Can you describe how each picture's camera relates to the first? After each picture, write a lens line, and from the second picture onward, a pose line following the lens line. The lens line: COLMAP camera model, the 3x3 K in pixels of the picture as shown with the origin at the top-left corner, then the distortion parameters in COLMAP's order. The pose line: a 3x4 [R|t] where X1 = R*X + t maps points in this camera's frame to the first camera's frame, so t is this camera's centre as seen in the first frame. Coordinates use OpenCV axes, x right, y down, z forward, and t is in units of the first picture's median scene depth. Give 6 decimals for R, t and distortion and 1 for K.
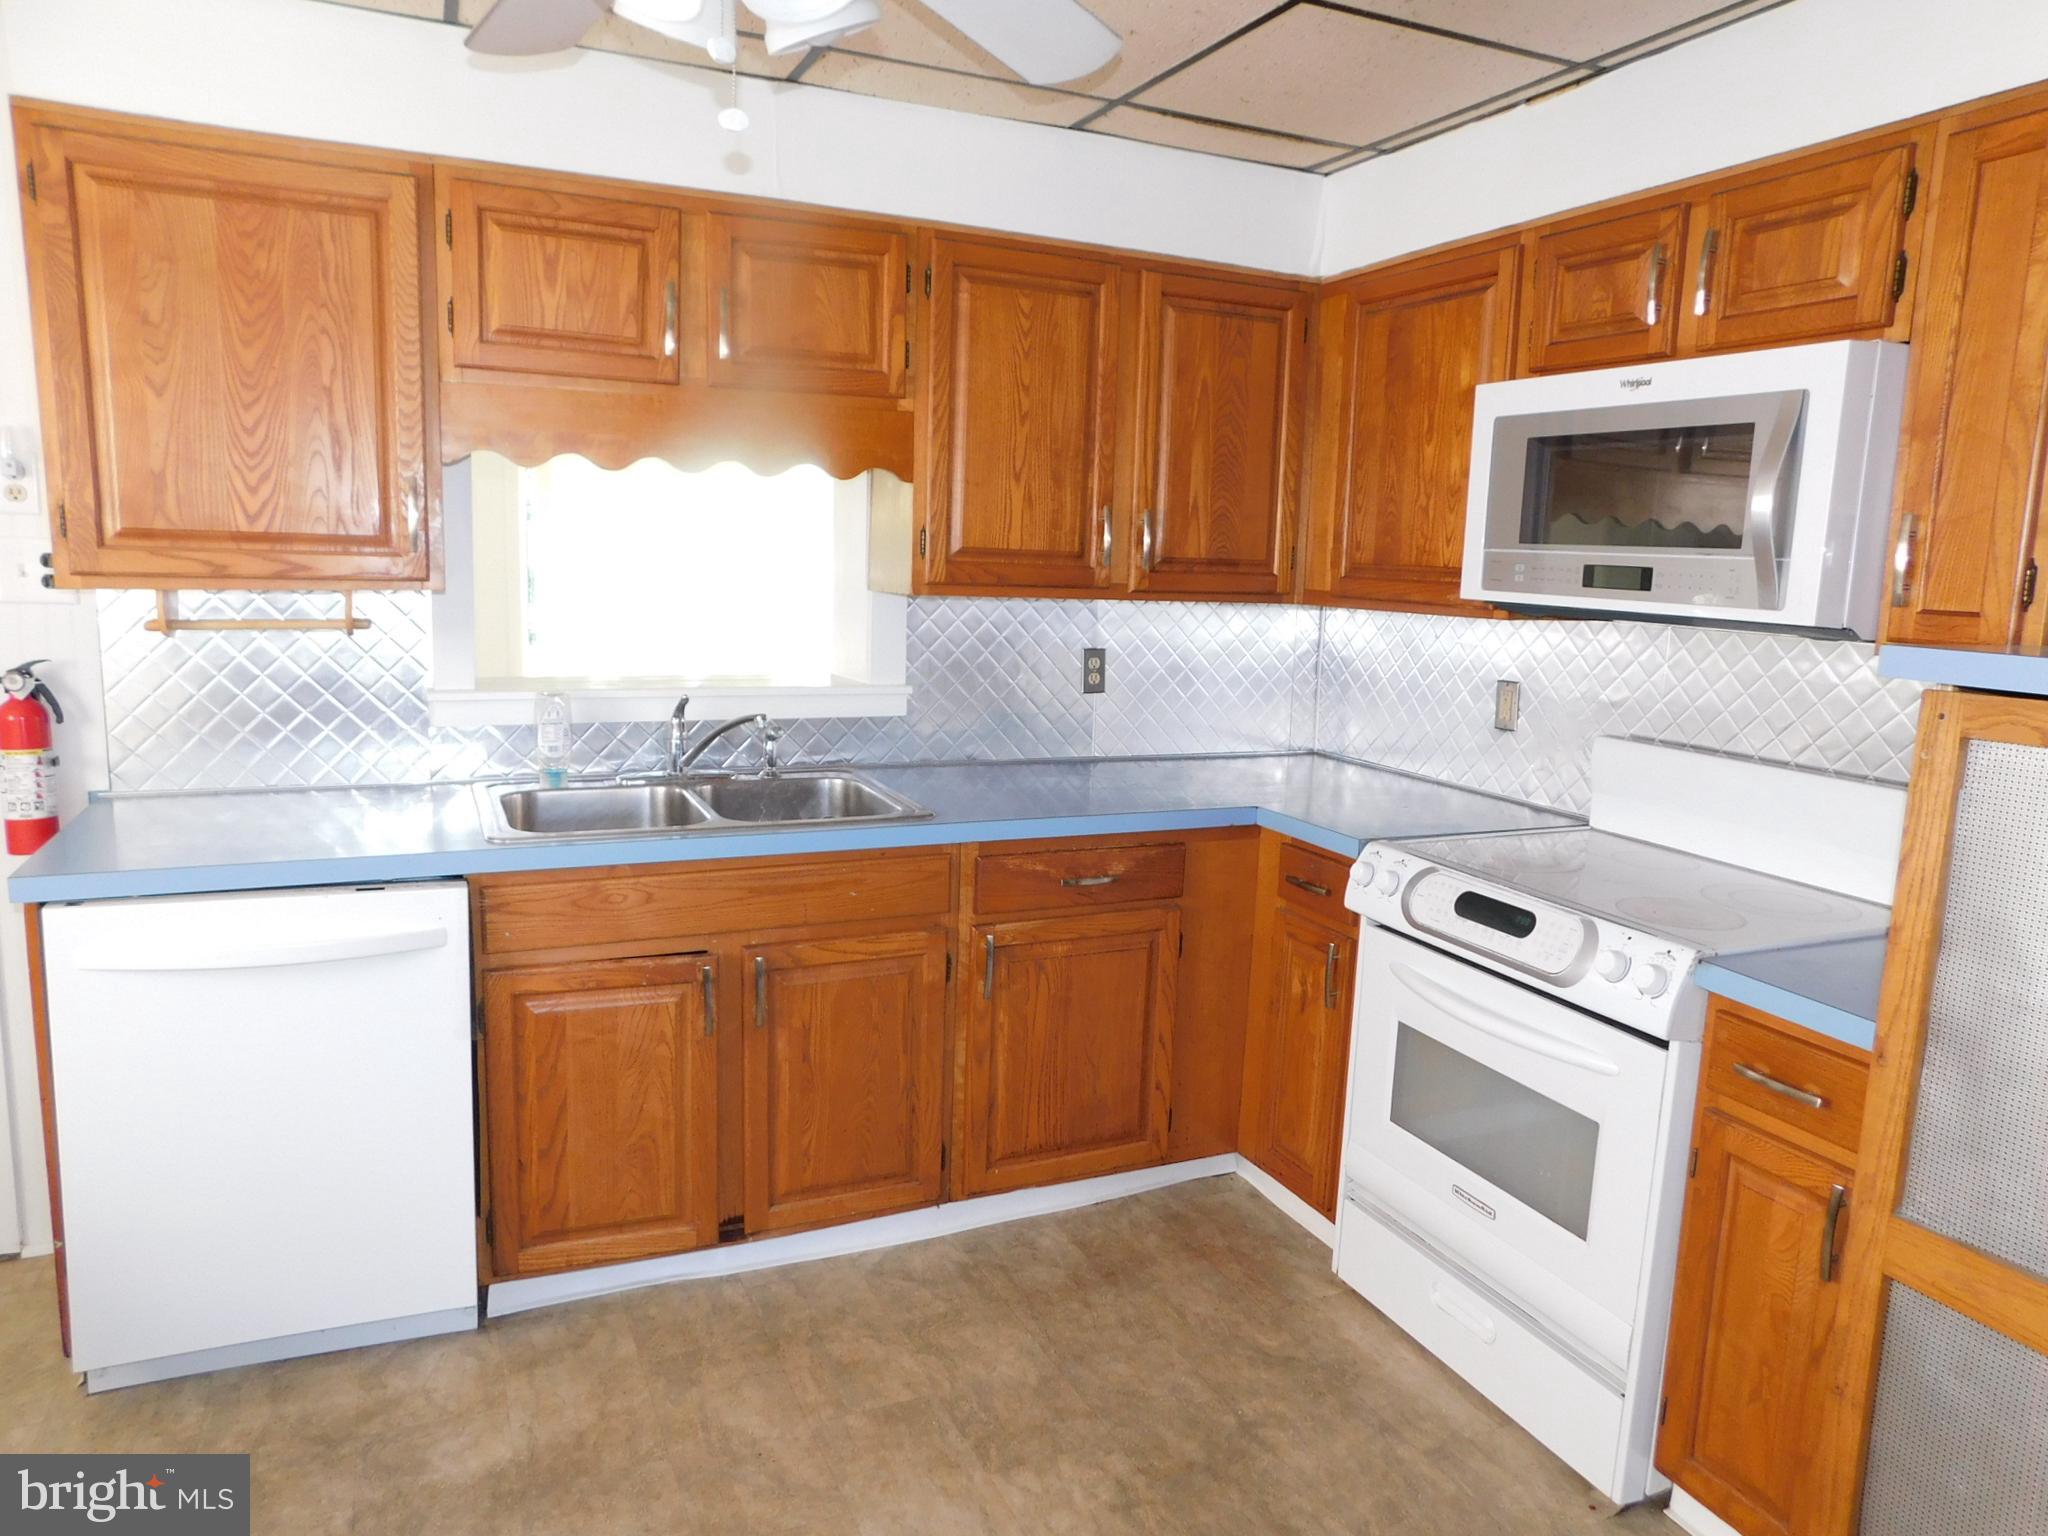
lens RADIAL K [[1361.2, 0, 1029.6], [0, 1361.2, 758.3], [0, 0, 1]] dist [-0.049677, 0.041921]
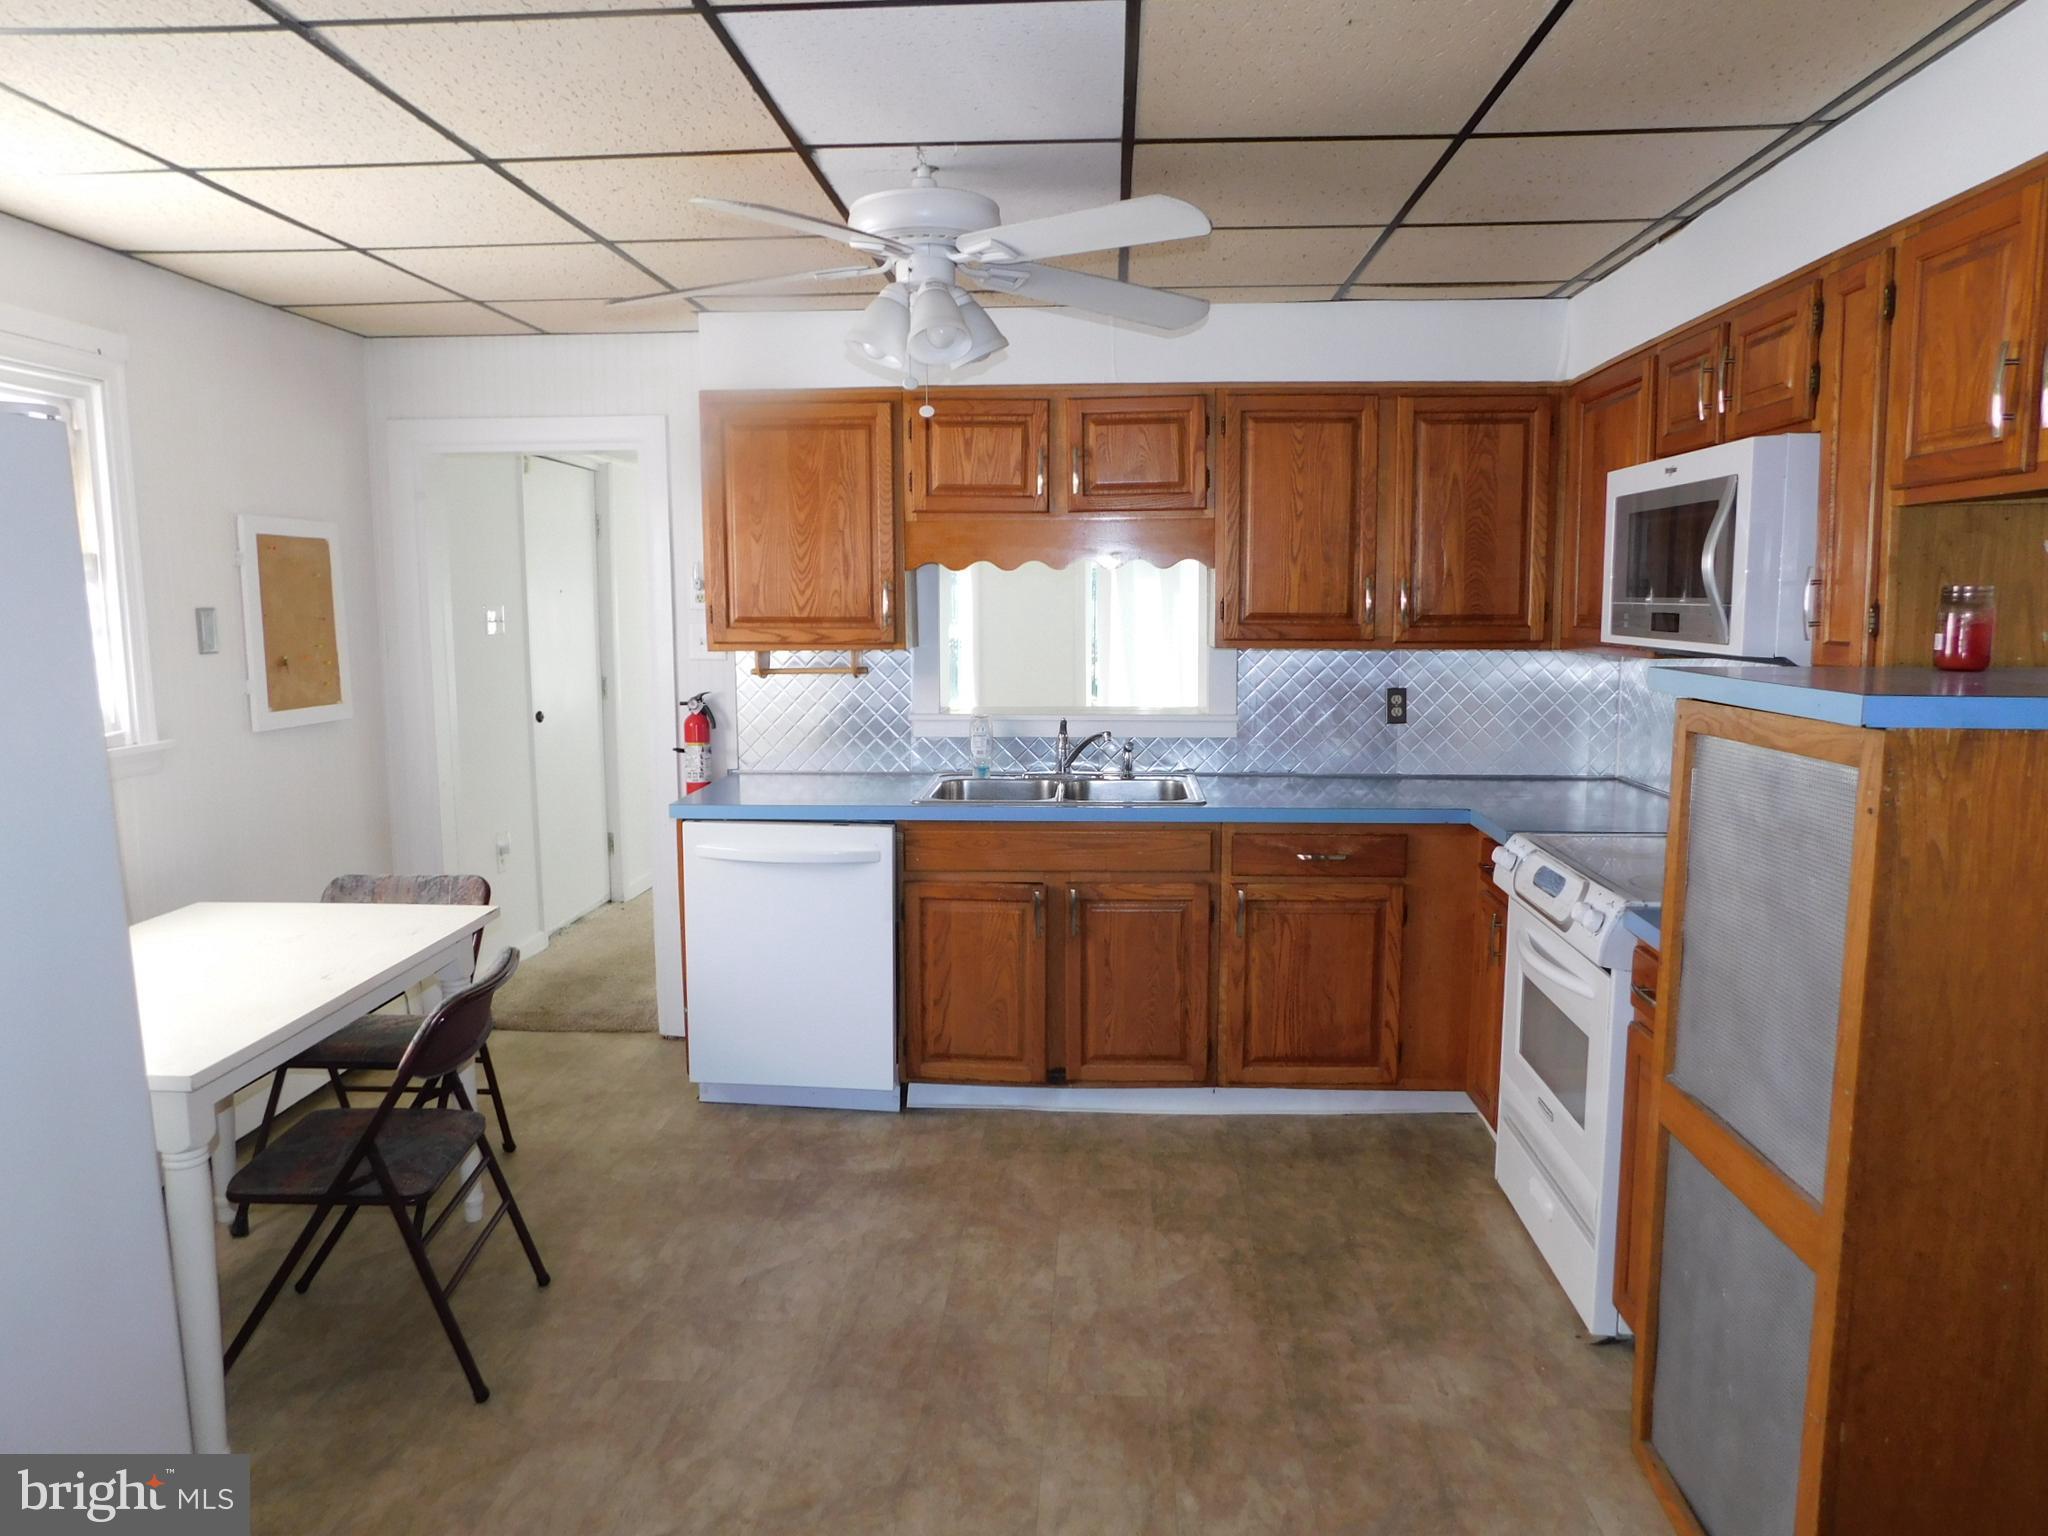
lens RADIAL K [[1361.2, 0, 1031.7], [0, 1361.2, 752.9], [0, 0, 1]] dist [-0.049677, 0.041921]
pose [[0.881537, 0.016950, -0.471811, 0.463429], [-0.040004, 0.998443, -0.038873, 0.056012], [0.470418, 0.053143, 0.880842, -0.350798]]
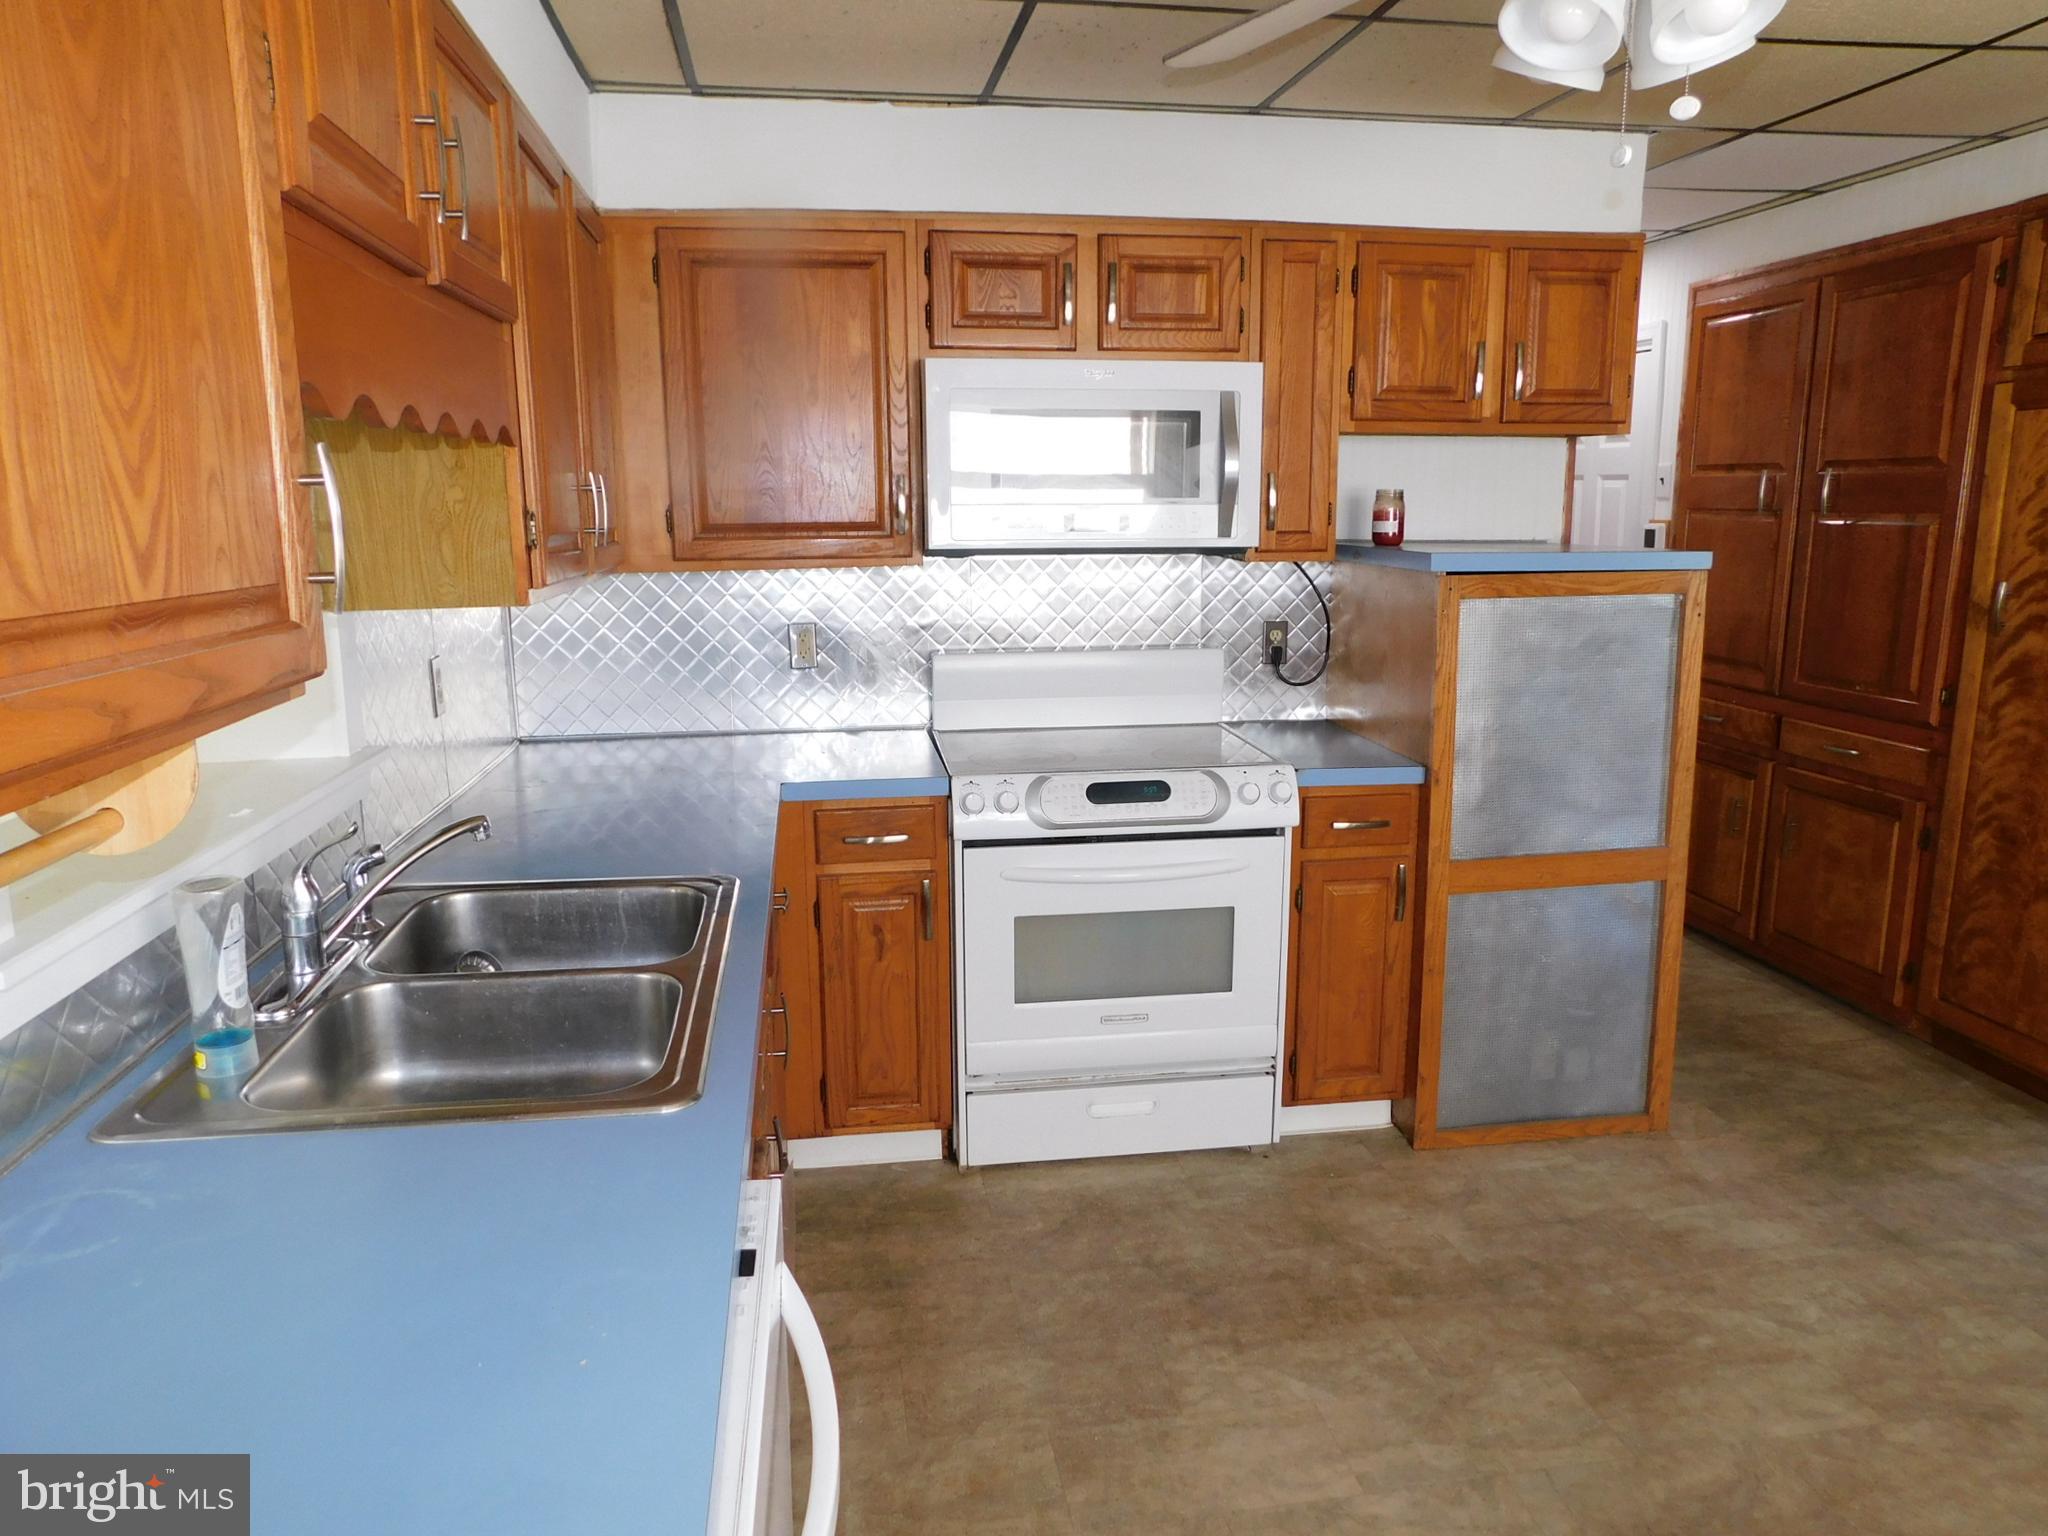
lens RADIAL K [[1361.2, 0, 1028.4], [0, 1361.2, 766.8], [0, 0, 1]] dist [-0.049677, 0.041921]
pose [[0.266056, -0.223303, 0.937736, -0.788934], [0.161041, 0.969424, 0.185158, -0.144425], [-0.950410, 0.101752, 0.293882, 0.636581]]
